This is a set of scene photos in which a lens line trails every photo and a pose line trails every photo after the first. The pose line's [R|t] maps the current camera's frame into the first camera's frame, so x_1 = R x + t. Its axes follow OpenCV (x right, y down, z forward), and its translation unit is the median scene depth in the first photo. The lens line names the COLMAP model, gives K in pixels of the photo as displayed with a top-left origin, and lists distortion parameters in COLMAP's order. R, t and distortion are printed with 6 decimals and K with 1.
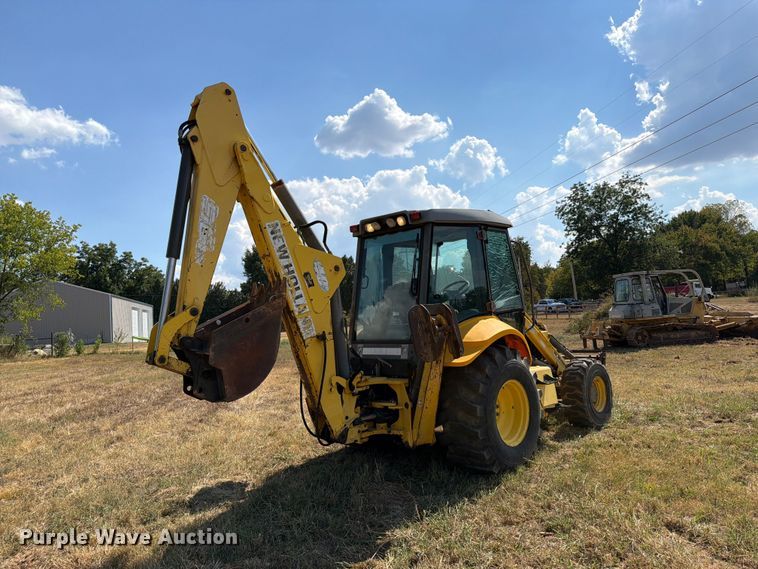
lens RADIAL K [[532.8, 0, 379.0], [0, 532.8, 293.9], [0, 0, 1]] dist [0.058401, -0.079283]
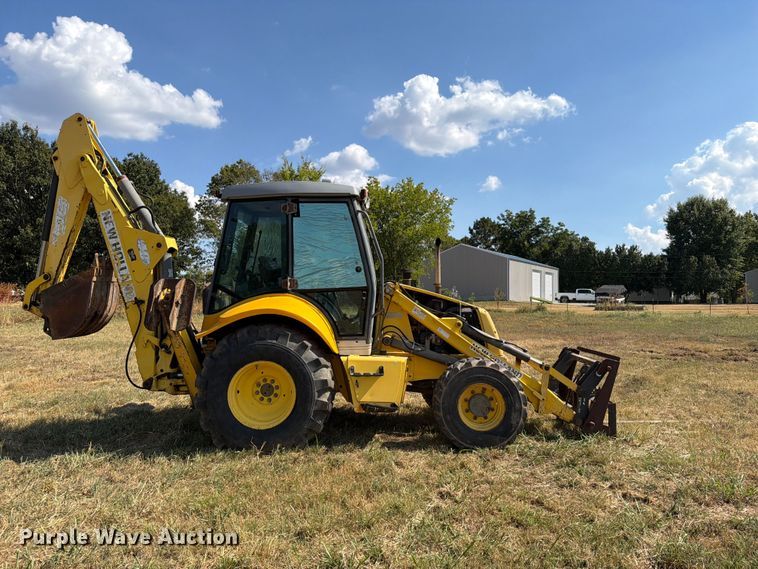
lens RADIAL K [[532.8, 0, 388.4], [0, 532.8, 274.2], [0, 0, 1]] dist [0.058401, -0.079283]
pose [[0.703786, 0.032936, -0.709649, 0.091423], [-0.009741, 0.999278, 0.036717, -0.002582], [0.710346, -0.018928, 0.703598, 0.041810]]
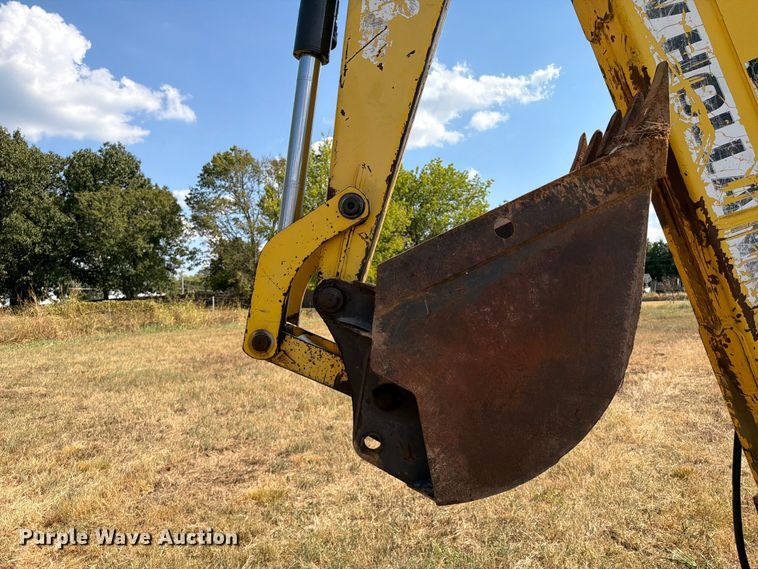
lens RADIAL K [[532.8, 0, 383.2], [0, 532.8, 291.9], [0, 0, 1]] dist [0.058401, -0.079283]
pose [[0.736467, 0.031426, -0.675743, -0.006982], [0.022418, 0.997238, 0.070809, 0.004133], [0.676102, -0.067297, 0.733729, 0.051374]]
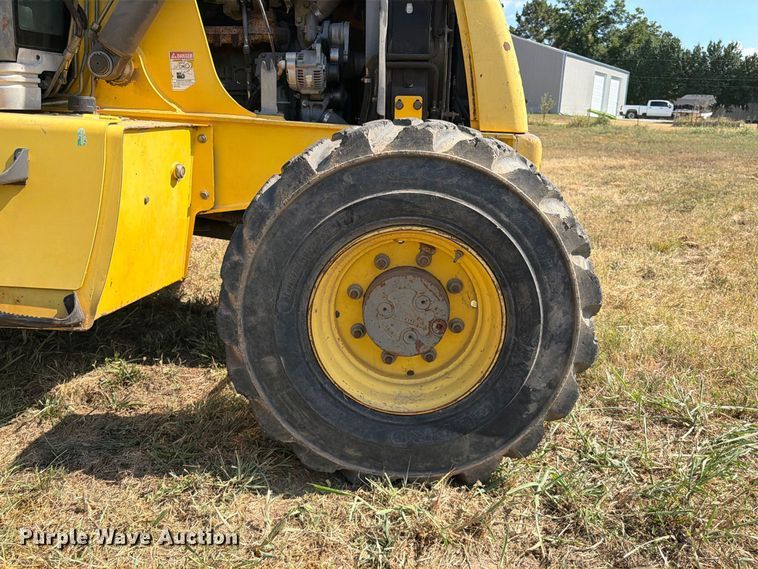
lens RADIAL K [[636.4, 0, 405.9], [0, 636.4, 274.5], [0, 0, 1]] dist [0.003349, 0.010475]
pose [[0.695306, 0.255606, -0.671726, 0.058856], [-0.034055, 0.945289, 0.324452, 0.011492], [0.717907, -0.202718, 0.665969, 0.094498]]
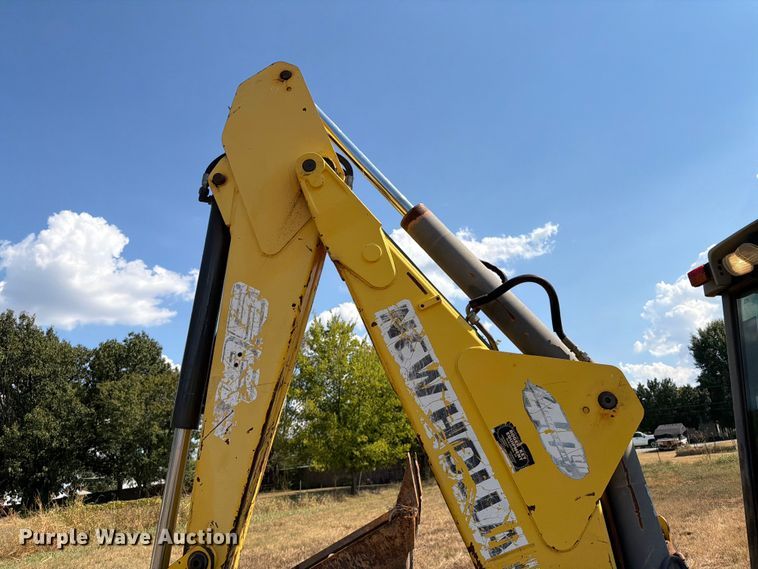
lens RADIAL K [[532.8, 0, 376.6], [0, 532.8, 281.5], [0, 0, 1]] dist [0.058401, -0.079283]
pose [[0.696327, -0.237290, -0.677364, 0.005376], [0.090929, 0.965327, -0.244693, -0.004078], [0.711941, 0.108795, 0.693760, 0.052610]]
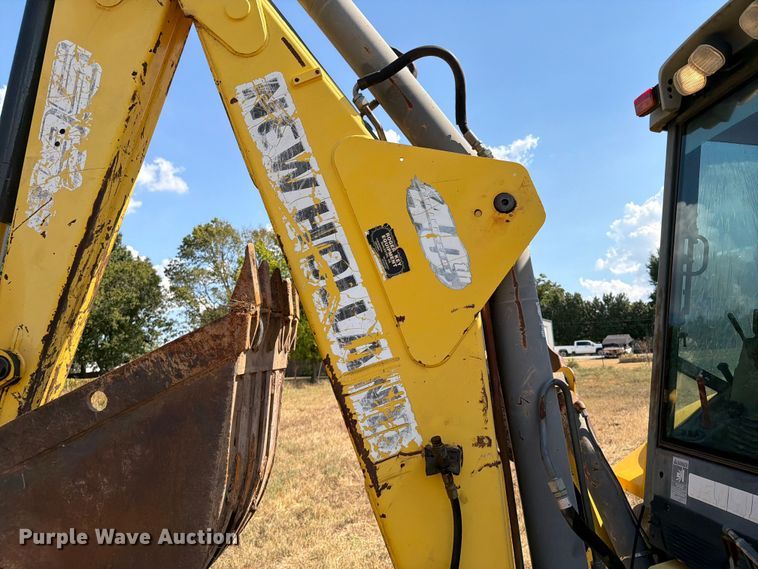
lens RADIAL K [[532.8, 0, 386.2], [0, 532.8, 282.3], [0, 0, 1]] dist [0.058401, -0.079283]
pose [[0.751281, -0.075168, -0.655688, 0.004440], [0.043612, 0.996976, -0.064324, 0.000724], [0.658540, 0.019730, 0.752287, 0.060292]]
